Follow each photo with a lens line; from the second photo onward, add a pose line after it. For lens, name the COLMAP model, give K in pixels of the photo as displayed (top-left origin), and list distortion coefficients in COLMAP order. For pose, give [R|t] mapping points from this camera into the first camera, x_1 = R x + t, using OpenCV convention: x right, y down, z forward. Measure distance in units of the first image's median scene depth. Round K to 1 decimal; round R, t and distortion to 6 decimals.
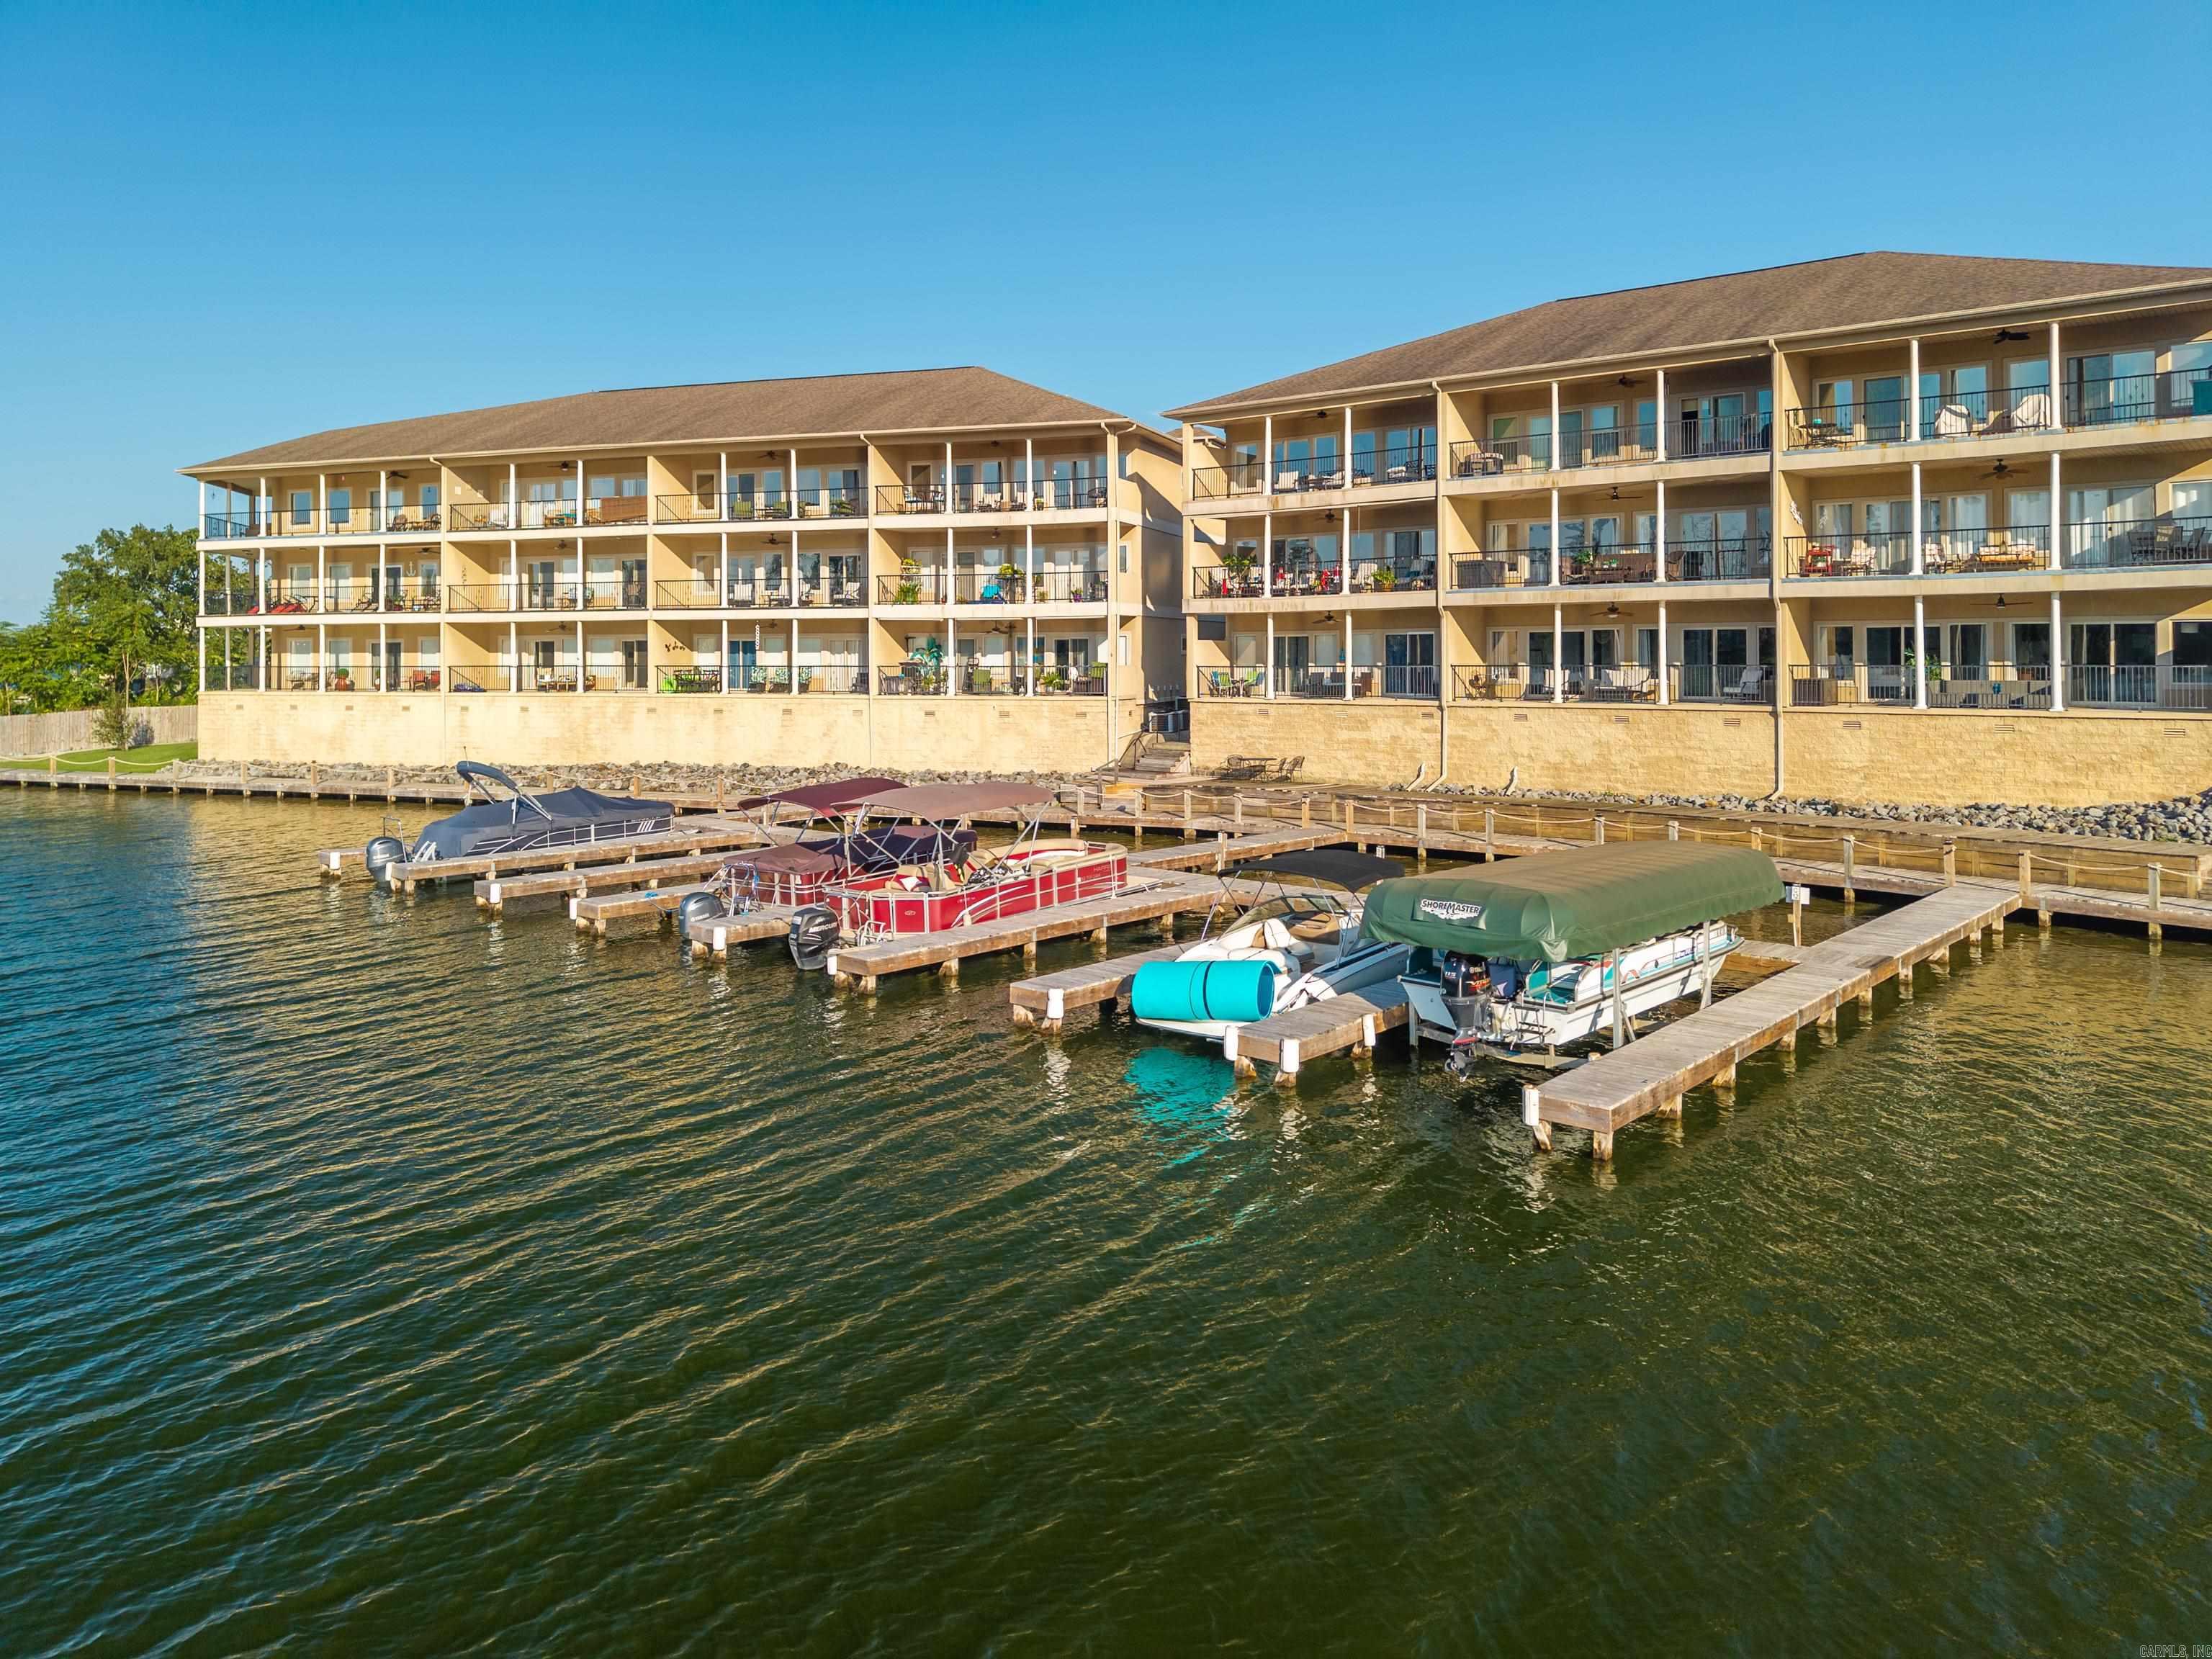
lens RADIAL K [[1525.9, 0, 1097.8], [0, 1525.9, 726.7], [0, 0, 1]] dist [0.034742, -0.001528]
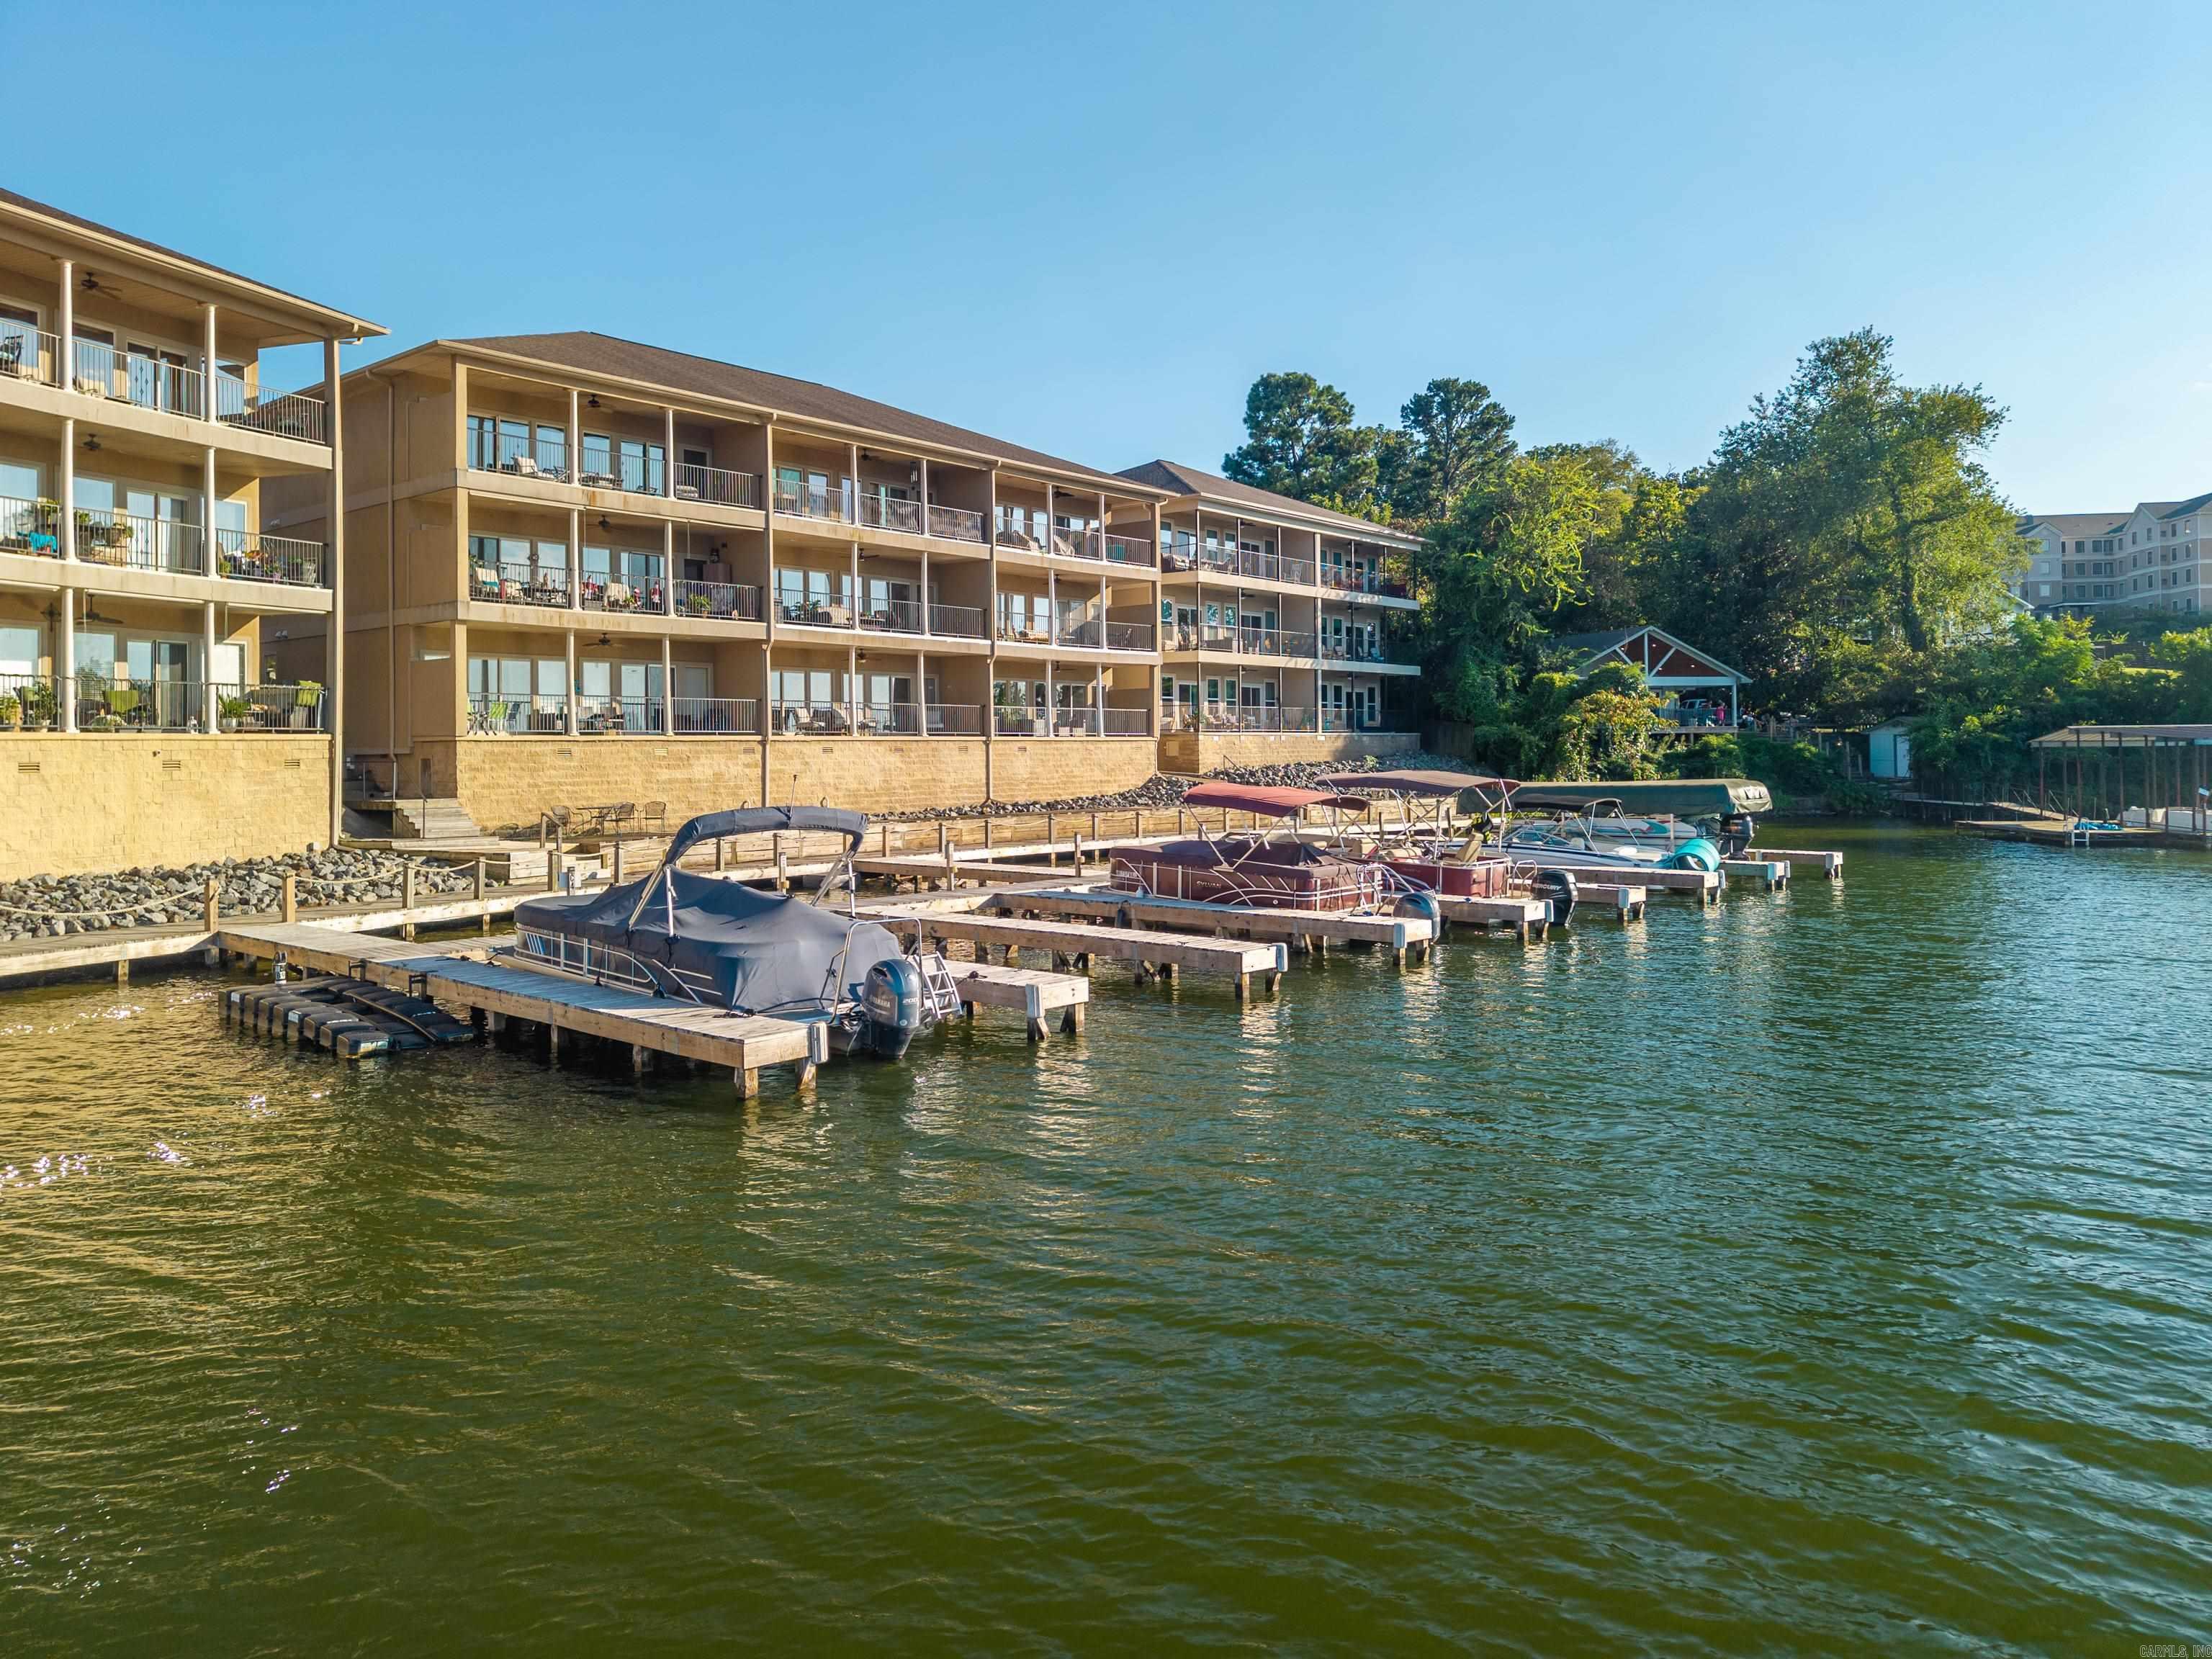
lens RADIAL K [[1480.1, 0, 1082.1], [0, 1480.1, 722.7], [0, 0, 1]] dist [0.003997, -0.002377]
pose [[0.020916, 0.018576, 0.999609, -0.701431], [0.053554, 0.998371, -0.019673, 0.004565], [-0.998346, 0.053945, 0.019887, 0.746082]]
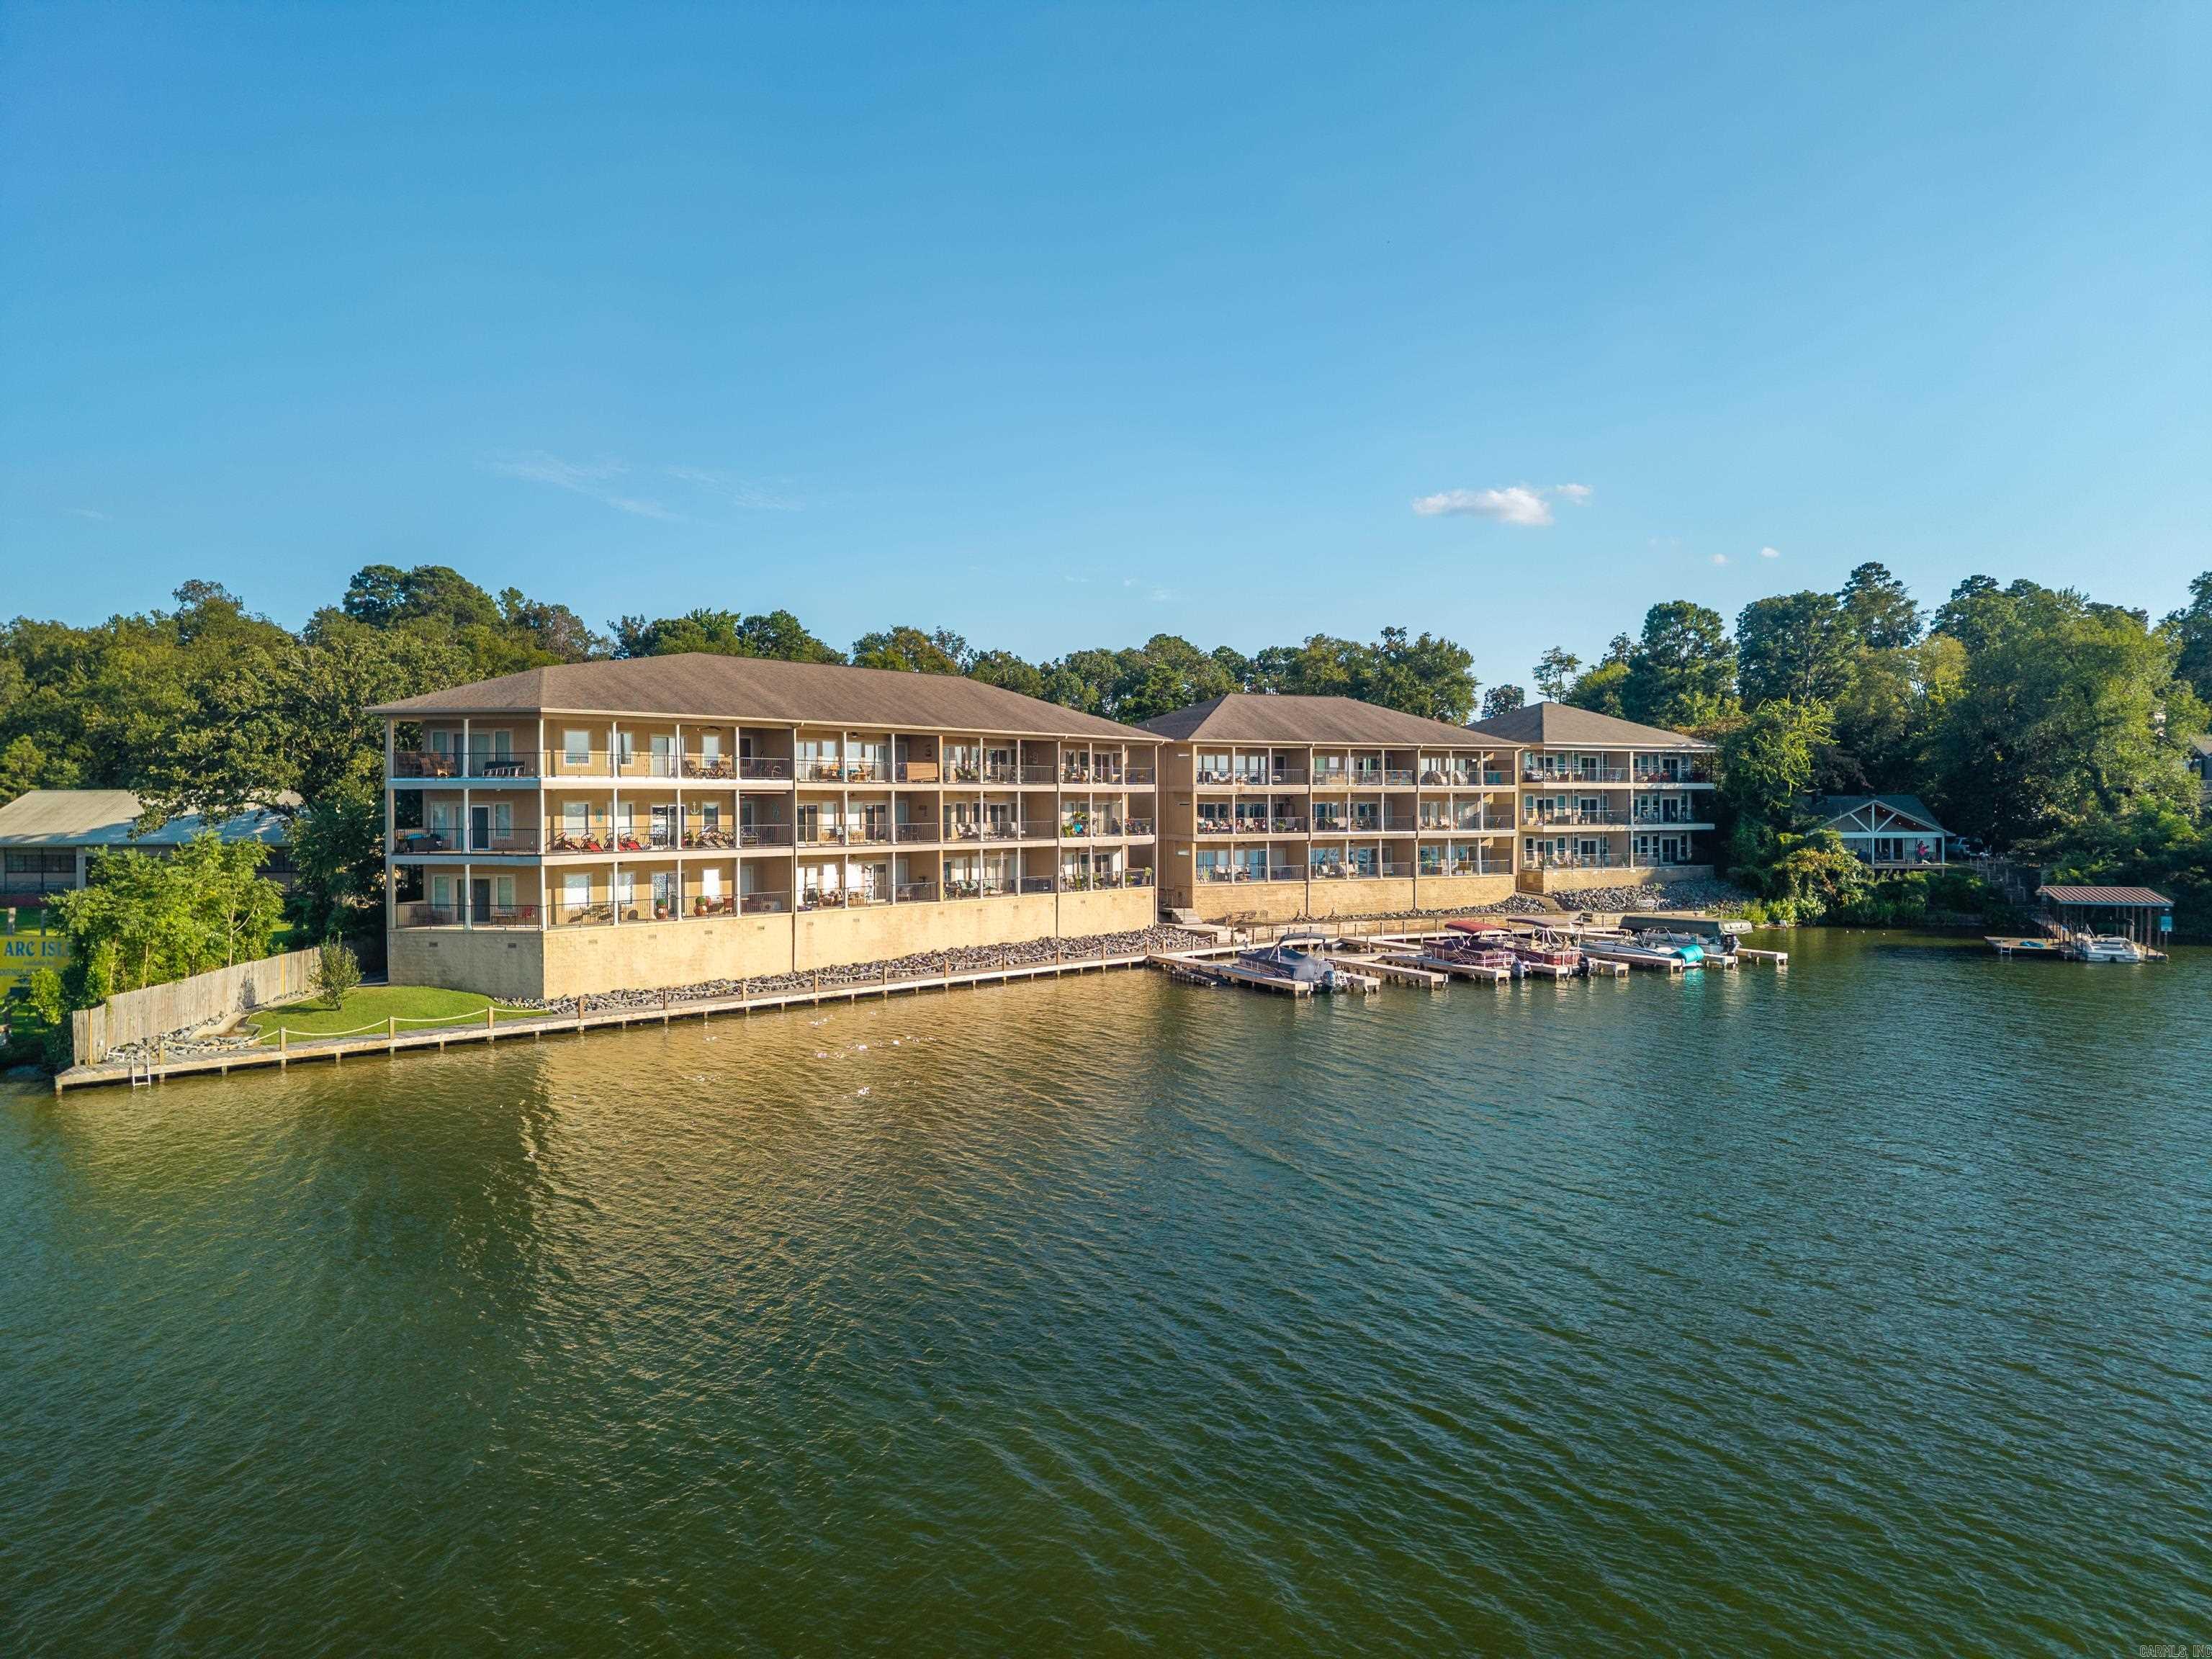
lens RADIAL K [[1469.9, 0, 1101.8], [0, 1469.9, 789.6], [0, 0, 1]] dist [0.018110, -0.001618]
pose [[0.375367, 0.005596, 0.926859, -1.856178], [0.039423, 0.998980, -0.021998, -0.111695], [-0.926037, 0.044797, 0.374764, 0.438600]]
